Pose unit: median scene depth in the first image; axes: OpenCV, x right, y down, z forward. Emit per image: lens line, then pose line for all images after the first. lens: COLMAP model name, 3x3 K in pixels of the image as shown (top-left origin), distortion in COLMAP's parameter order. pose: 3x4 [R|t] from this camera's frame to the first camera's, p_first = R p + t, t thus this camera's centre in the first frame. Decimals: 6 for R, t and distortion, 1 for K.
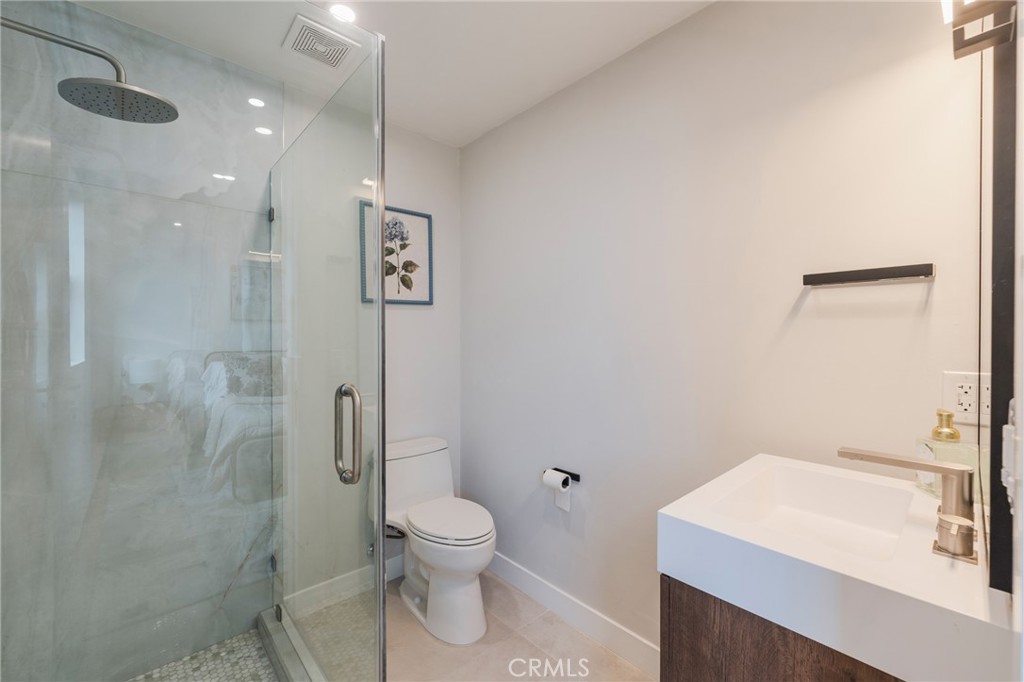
lens RADIAL K [[416.3, 0, 510.3], [0, 416.3, 339.3], [0, 0, 1]] dist [-0.000140, 0.000221]
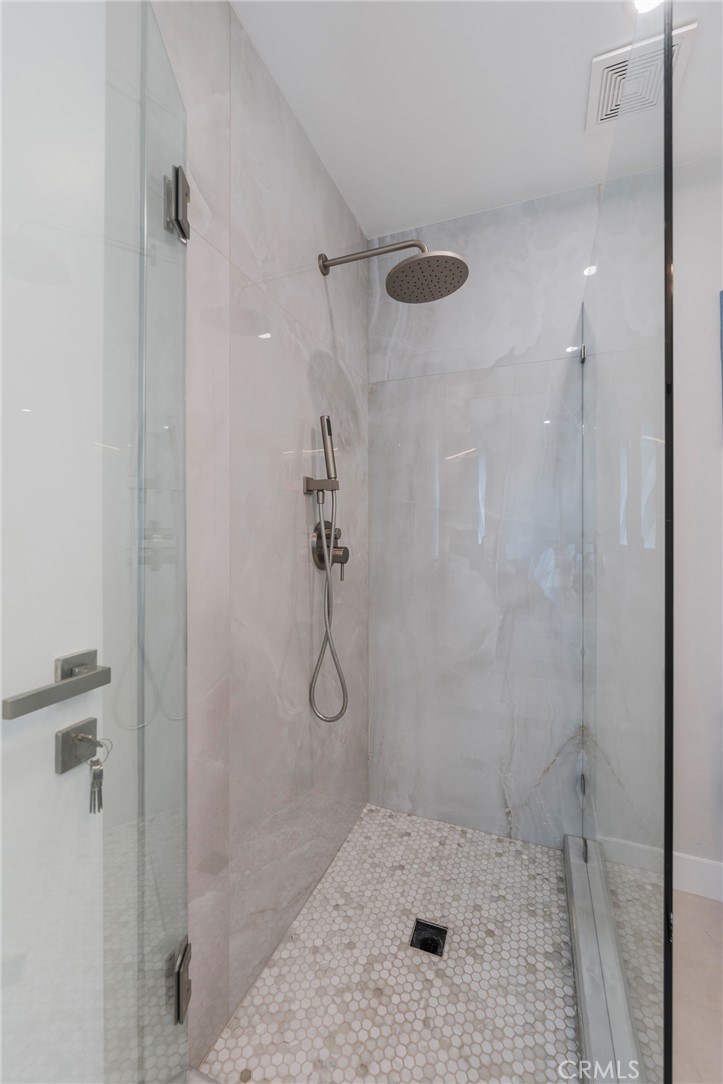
lens RADIAL K [[440.7, 0, 369.9], [0, 440.7, 533.0], [0, 0, 1]] dist [-0.000140, 0.000221]
pose [[0.453852, -0.000190, -0.891077, 0.007247], [-0.015762, 0.999842, -0.008241, 0.067216], [0.890938, 0.017785, 0.453777, 0.251219]]
